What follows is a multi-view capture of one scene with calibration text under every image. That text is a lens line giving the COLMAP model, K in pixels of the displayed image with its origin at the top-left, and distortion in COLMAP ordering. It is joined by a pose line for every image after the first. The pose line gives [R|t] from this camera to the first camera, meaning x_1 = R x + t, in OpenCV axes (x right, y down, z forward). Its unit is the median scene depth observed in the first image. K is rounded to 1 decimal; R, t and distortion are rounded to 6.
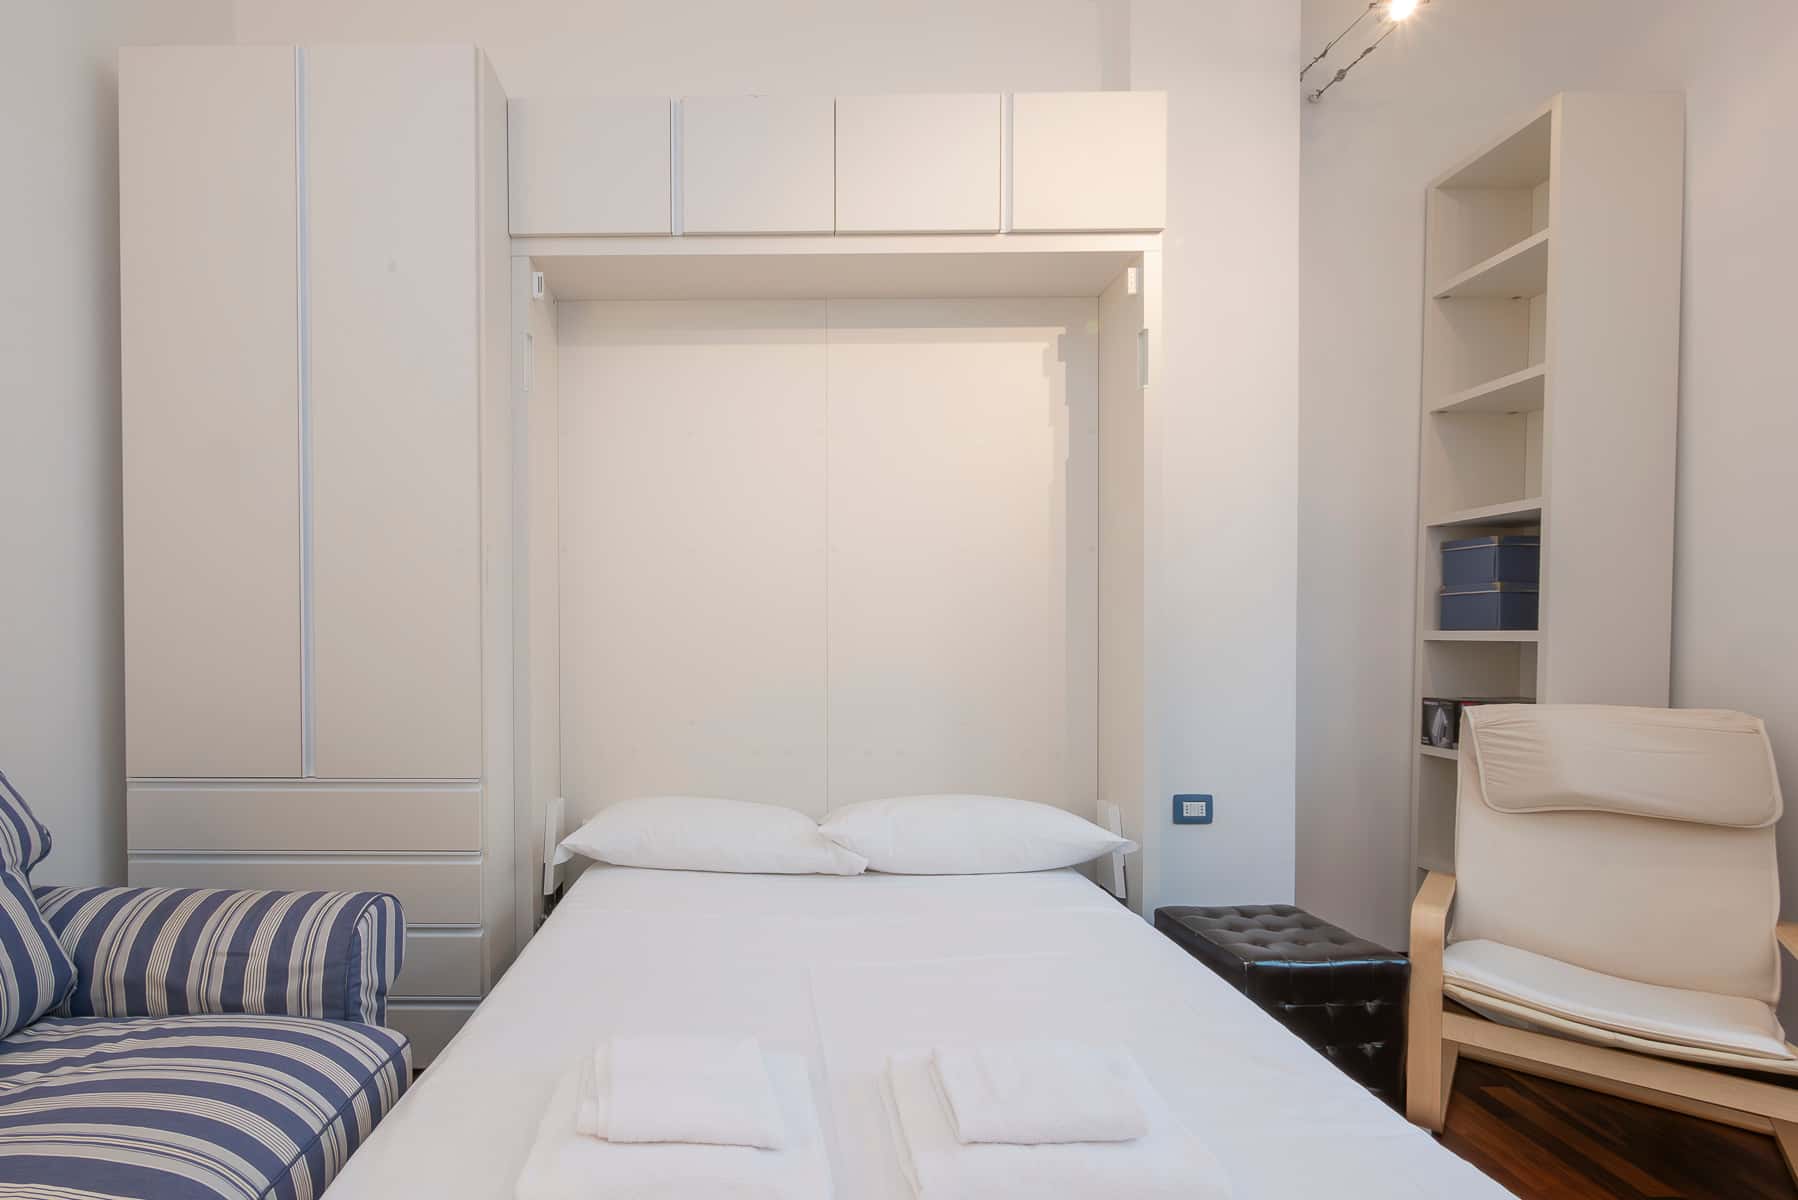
lens RADIAL K [[841.9, 0, 909.1], [0, 841.9, 645.3], [0, 0, 1]] dist [-0.000778, 0.000584]
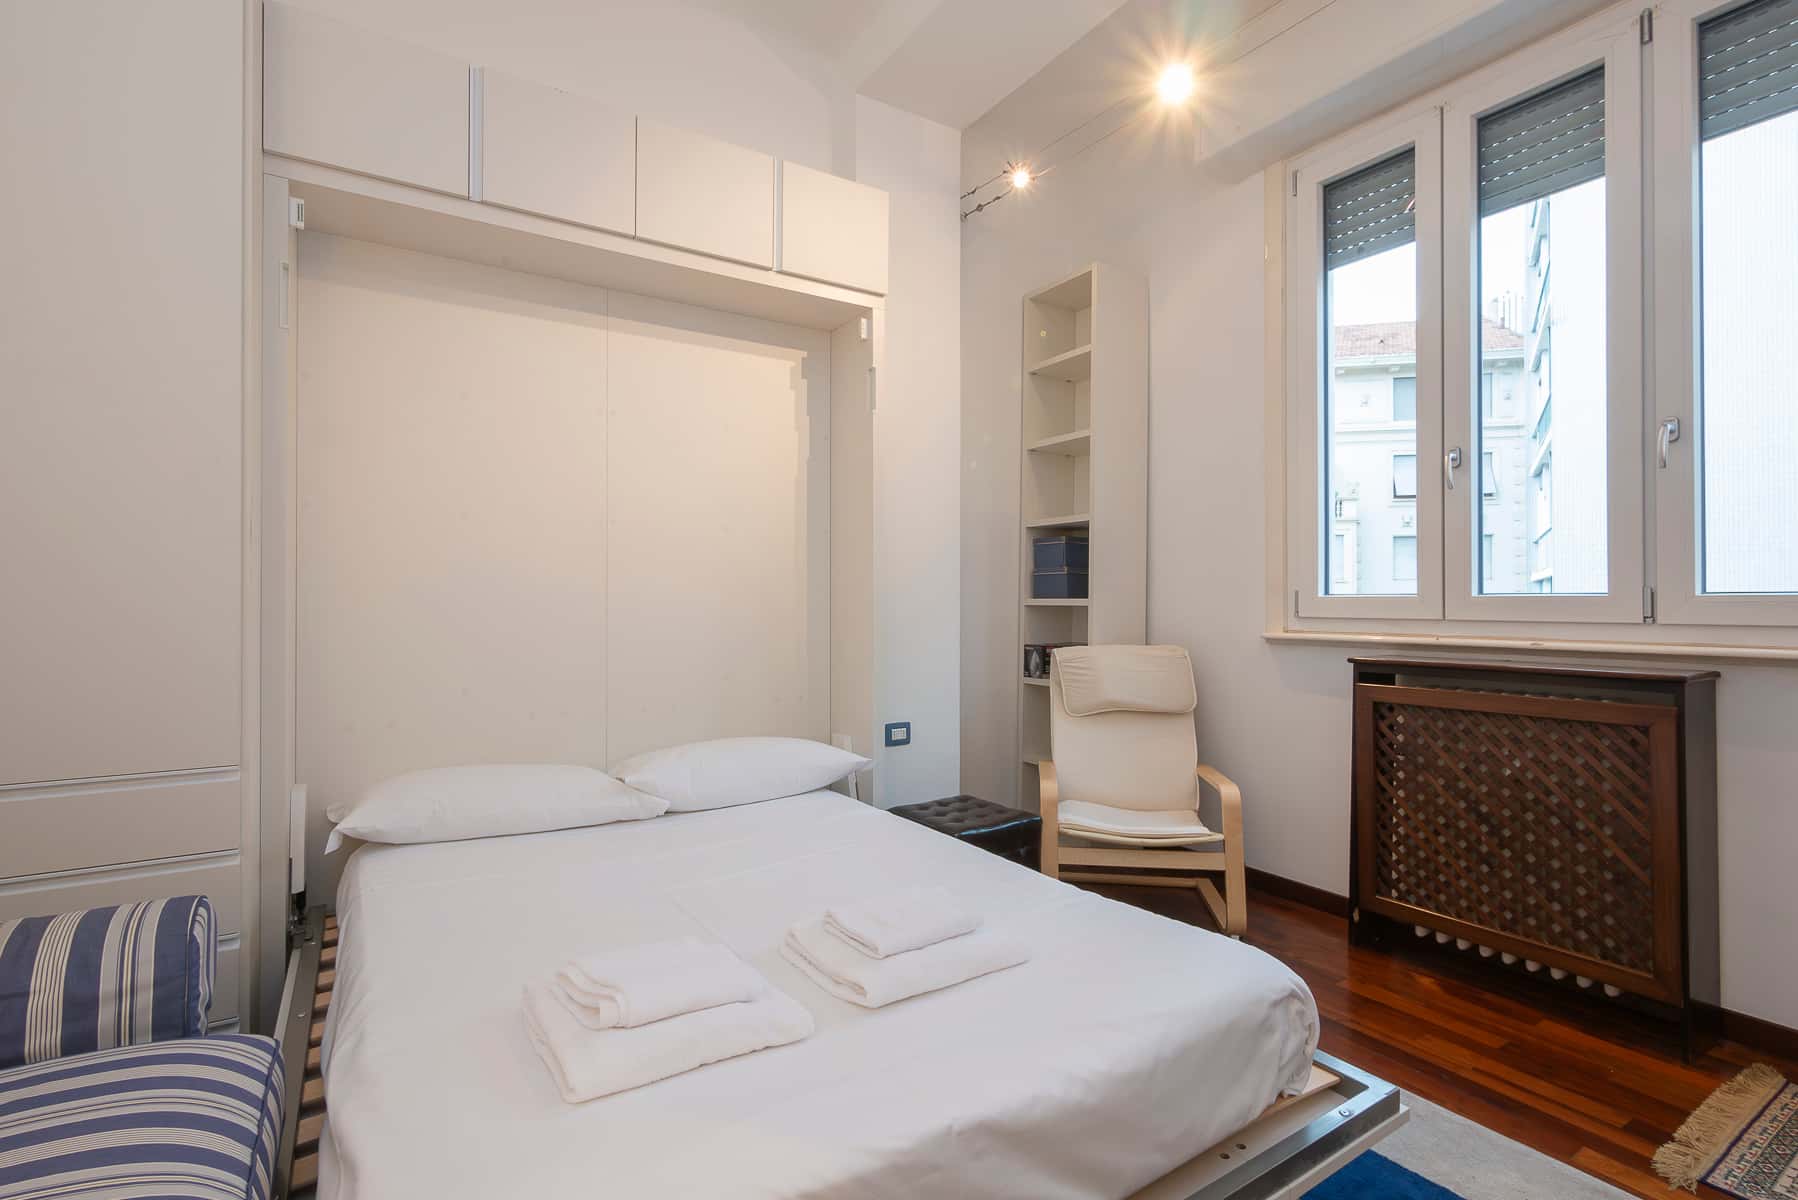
lens RADIAL K [[858.8, 0, 949.3], [0, 858.8, 599.2], [0, 0, 1]] dist [0.000686, 0.000929]
pose [[0.811005, 0.002055, 0.585036, -0.397831], [0.008810, 0.999838, -0.015725, 0.006391], [-0.584973, 0.017907, 0.810855, -0.142199]]
